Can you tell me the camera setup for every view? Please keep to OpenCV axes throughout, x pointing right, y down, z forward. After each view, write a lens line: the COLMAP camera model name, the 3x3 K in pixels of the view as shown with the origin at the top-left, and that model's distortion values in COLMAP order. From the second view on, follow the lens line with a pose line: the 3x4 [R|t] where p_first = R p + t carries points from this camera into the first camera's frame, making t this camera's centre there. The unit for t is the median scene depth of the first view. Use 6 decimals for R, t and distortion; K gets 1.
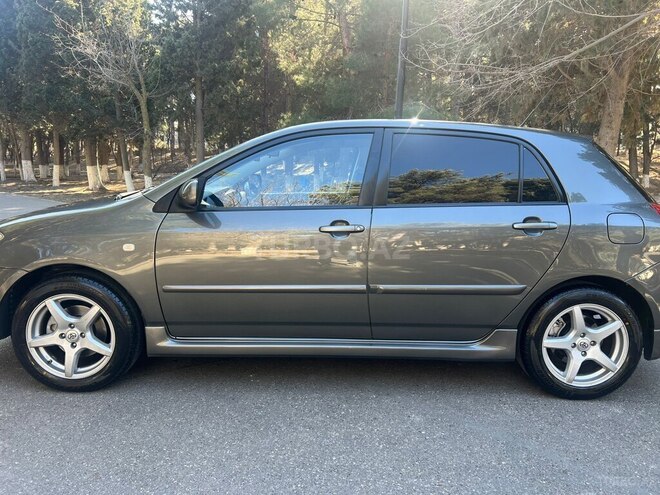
lens RADIAL K [[499.3, 0, 329.7], [0, 499.3, 244.7], [0, 0, 1]] dist [0.047489, -0.052513]
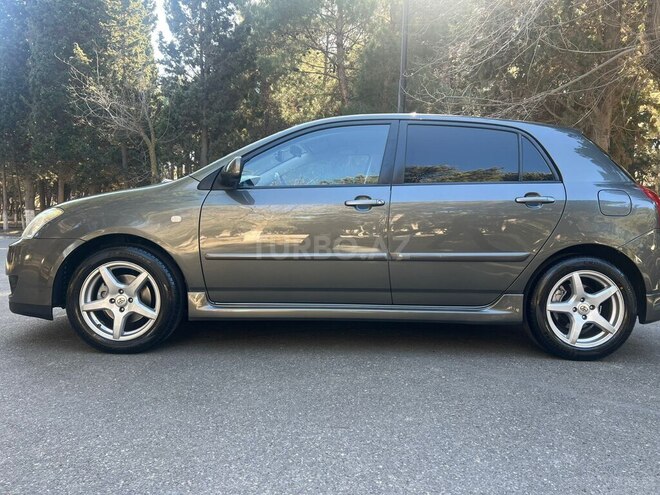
lens RADIAL K [[499.3, 0, 329.7], [0, 499.3, 244.7], [0, 0, 1]] dist [0.047489, -0.052513]
pose [[0.999952, -0.003365, 0.009229, -0.062141], [0.004343, 0.994131, -0.108096, 0.173754], [-0.008811, 0.108131, 0.994098, -0.107171]]
